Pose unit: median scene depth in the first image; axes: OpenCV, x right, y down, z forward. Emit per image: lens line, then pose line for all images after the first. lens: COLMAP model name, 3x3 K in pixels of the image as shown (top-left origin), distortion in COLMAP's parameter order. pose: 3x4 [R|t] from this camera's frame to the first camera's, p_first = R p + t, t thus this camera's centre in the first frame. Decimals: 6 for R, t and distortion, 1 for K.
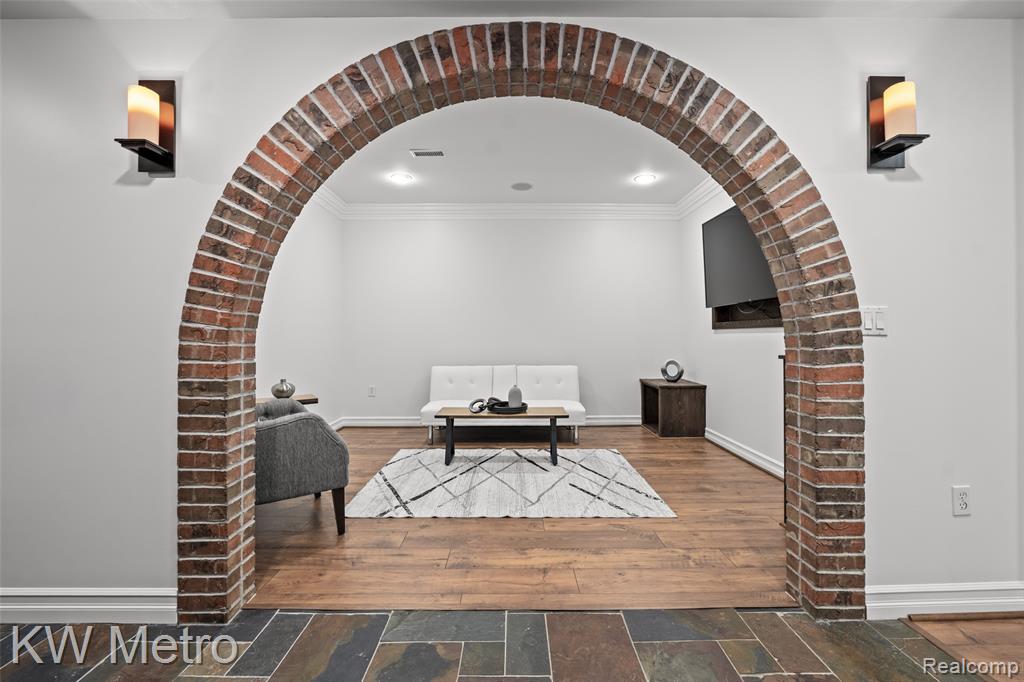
lens RADIAL K [[416.4, 0, 510.9], [0, 416.4, 330.0], [0, 0, 1]] dist [-0.001681, -0.000248]
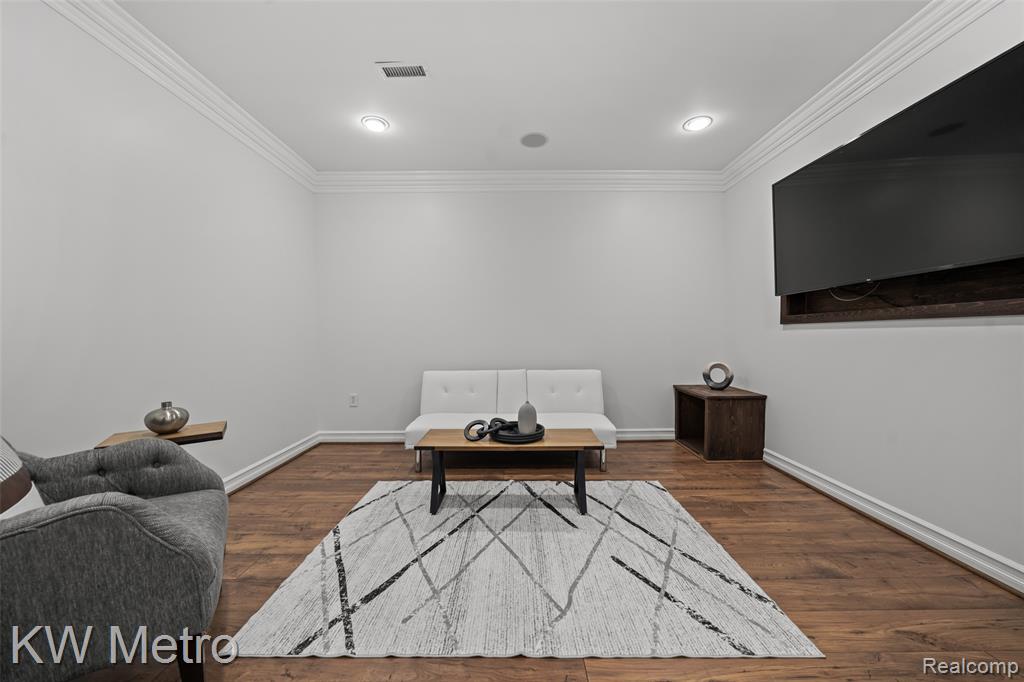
lens RADIAL K [[374.9, 0, 512.1], [0, 374.9, 345.8], [0, 0, 1]] dist [0.000255, 0.000052]
pose [[0.999953, -0.002256, -0.009424, -0.014272], [0.002679, 0.998980, 0.045078, 0.008296], [0.009313, -0.045101, 0.998939, 0.508000]]
